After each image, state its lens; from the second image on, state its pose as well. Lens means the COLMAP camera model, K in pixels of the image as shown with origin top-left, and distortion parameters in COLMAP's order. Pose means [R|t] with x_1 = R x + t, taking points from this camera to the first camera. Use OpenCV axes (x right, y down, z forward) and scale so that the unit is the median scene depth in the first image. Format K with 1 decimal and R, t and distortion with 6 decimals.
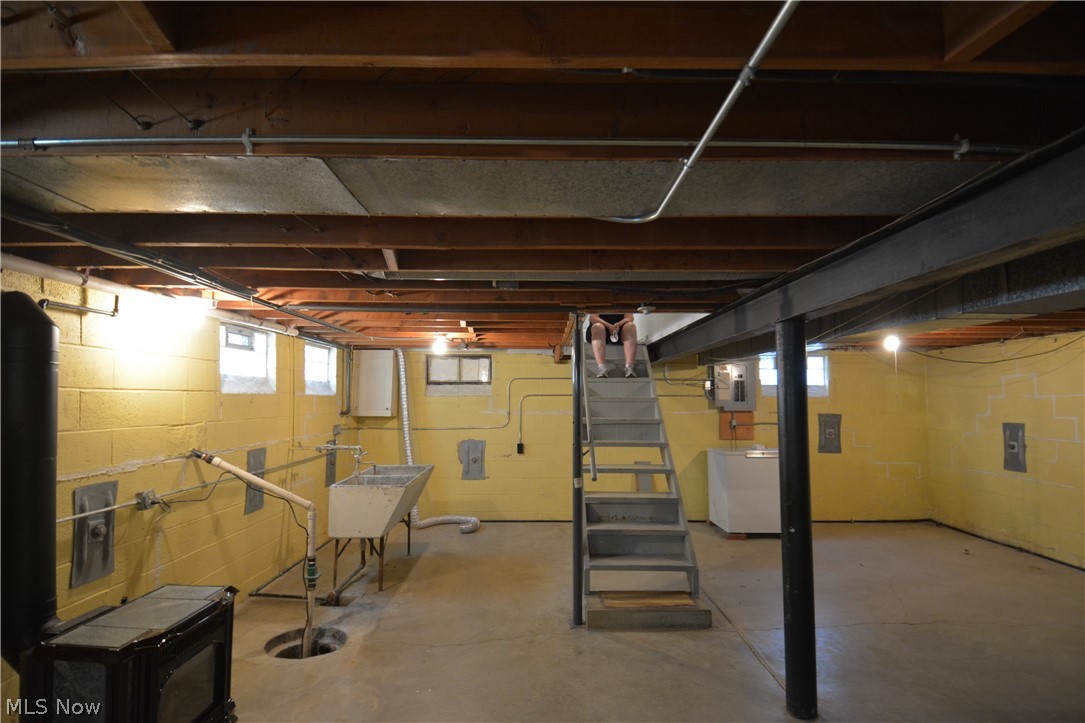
lens RADIAL K [[572.3, 0, 542.5], [0, 572.3, 361.5], [0, 0, 1]] dist [-0.002857, -0.002115]
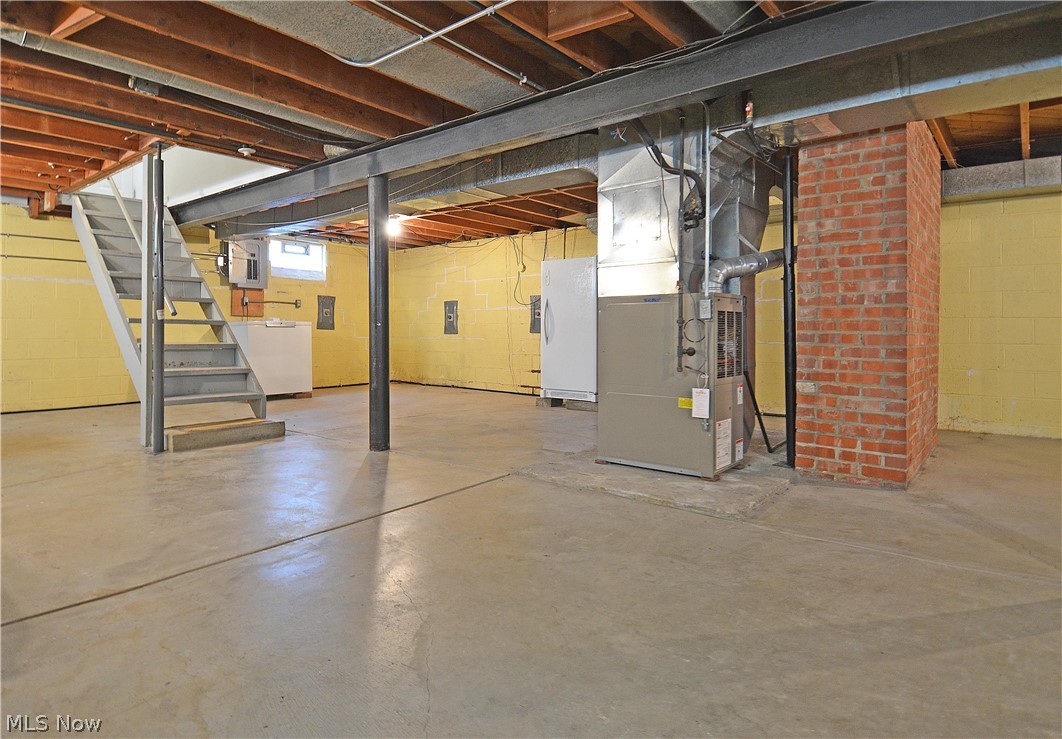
lens RADIAL K [[602.9, 0, 532.3], [0, 602.9, 321.9], [0, 0, 1]] dist [0.002789, 0.001483]
pose [[0.628772, 0.000174, 0.777590, -0.223595], [-0.045350, 0.998306, 0.036447, 0.099774], [-0.776266, -0.058181, 0.627715, -0.107289]]
